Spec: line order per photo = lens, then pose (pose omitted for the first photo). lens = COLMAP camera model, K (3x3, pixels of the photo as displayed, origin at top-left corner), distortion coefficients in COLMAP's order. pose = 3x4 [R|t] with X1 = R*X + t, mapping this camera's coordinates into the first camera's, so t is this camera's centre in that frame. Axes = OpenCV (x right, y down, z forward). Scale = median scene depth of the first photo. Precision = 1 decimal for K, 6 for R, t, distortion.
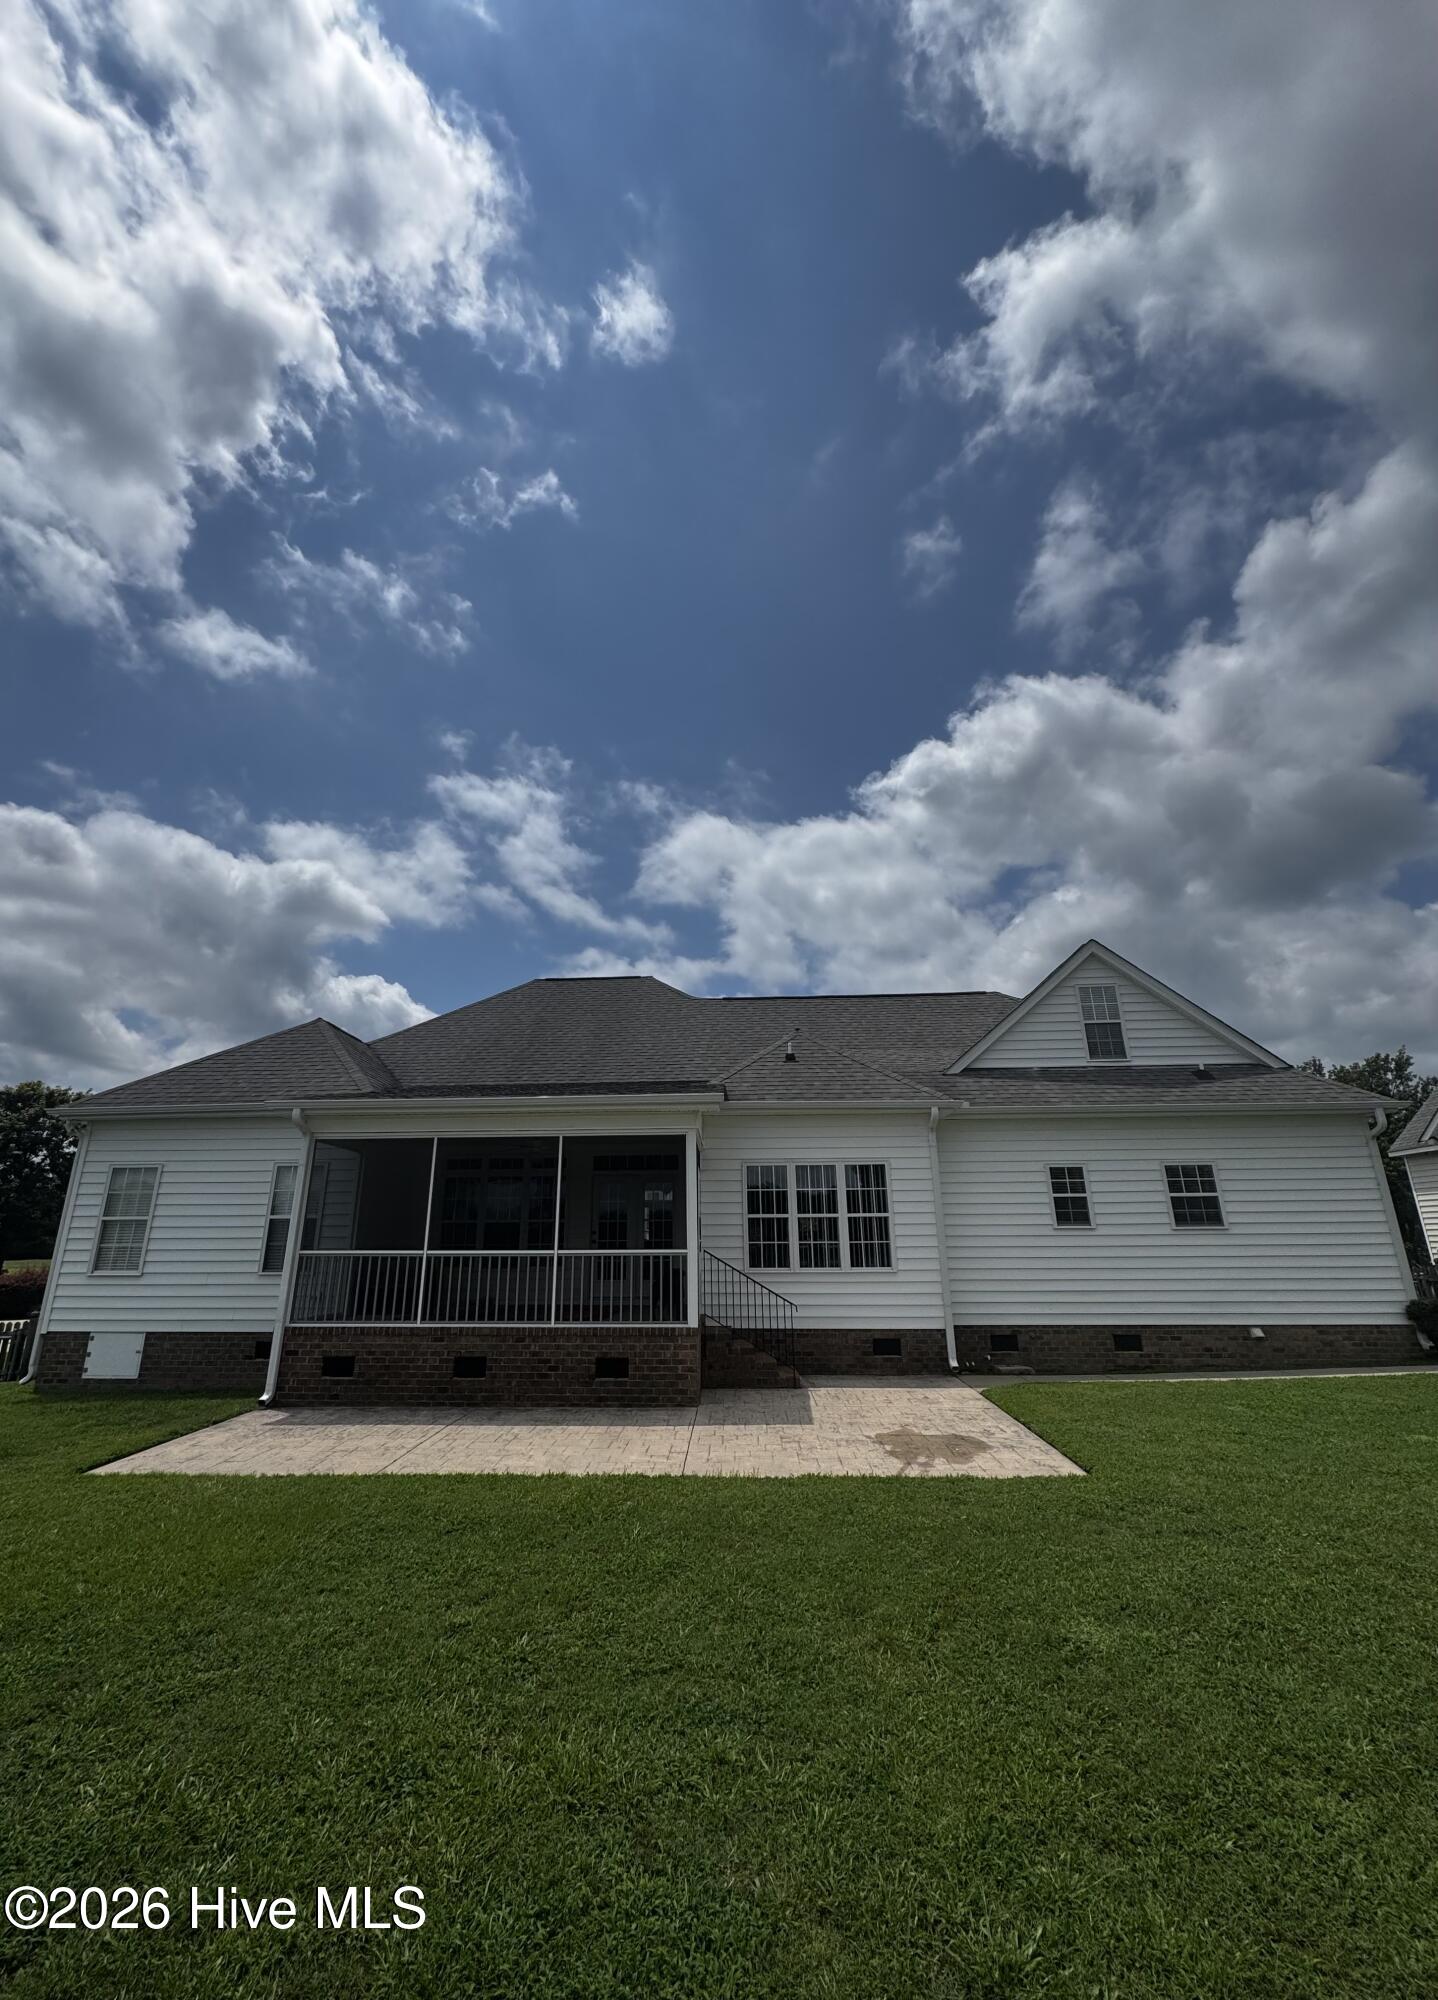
lens RADIAL K [[791.1, 0, 719.0], [0, 791.1, 1000.0], [0, 0, 1]] dist [-0.001373, 0.000269]
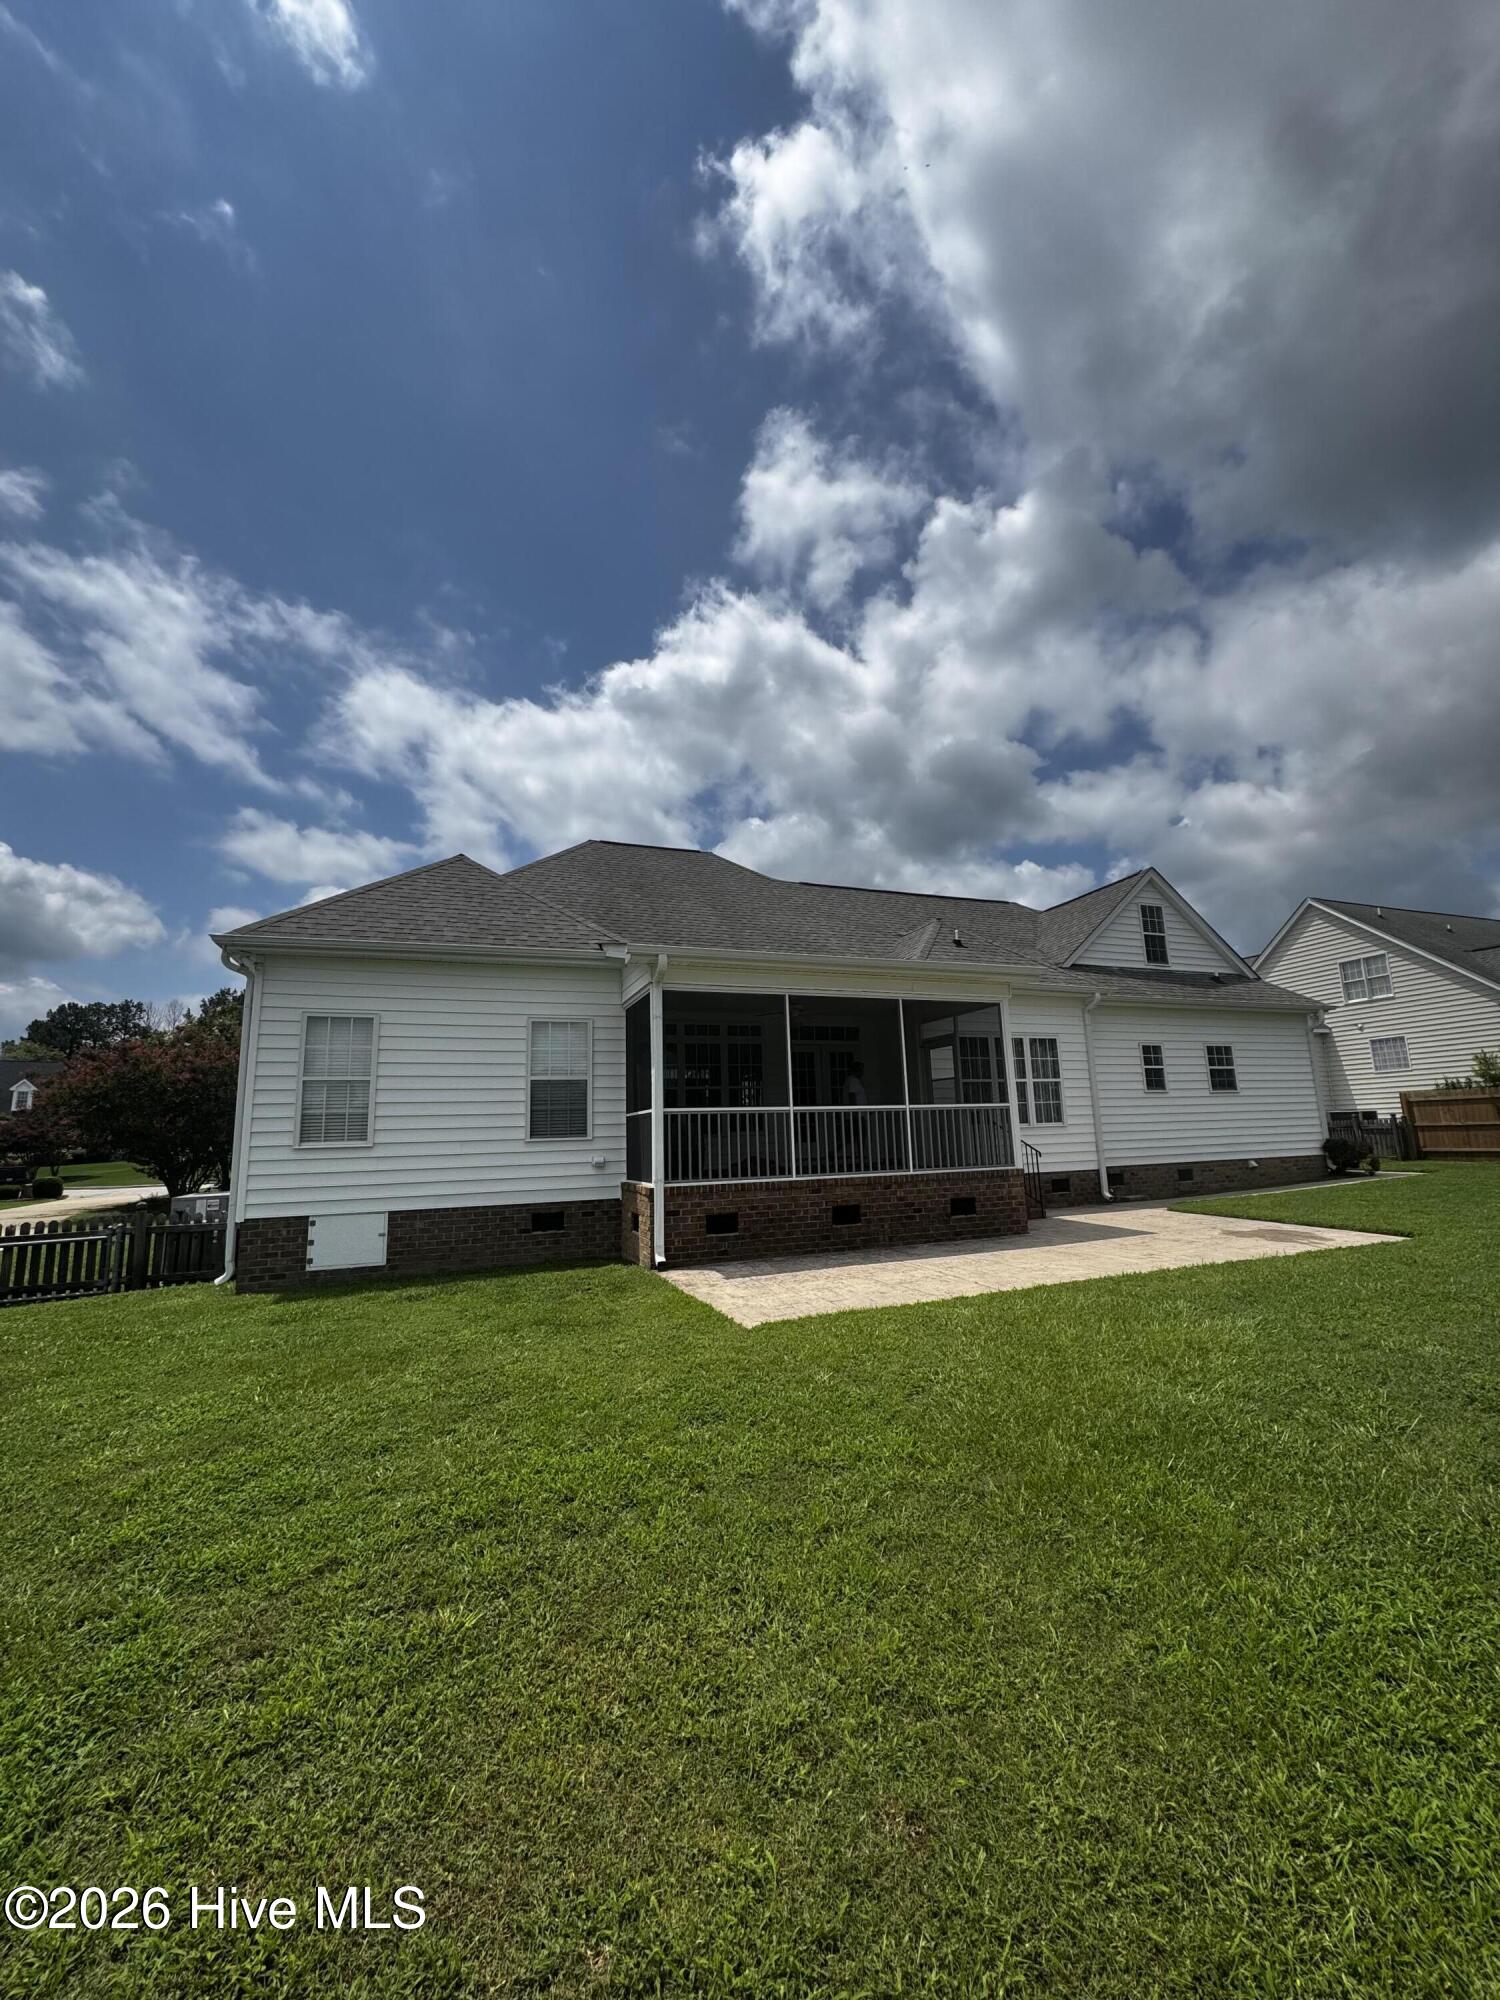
lens RADIAL K [[788.7, 0, 750.0], [0, 788.7, 1000.0], [0, 0, 1]] dist [-0.002376, 0.000294]
pose [[0.912326, 0.047770, 0.406668, -0.712715], [-0.097918, 0.989808, 0.103400, 0.076141], [-0.397584, -0.134155, 0.907706, 0.125484]]
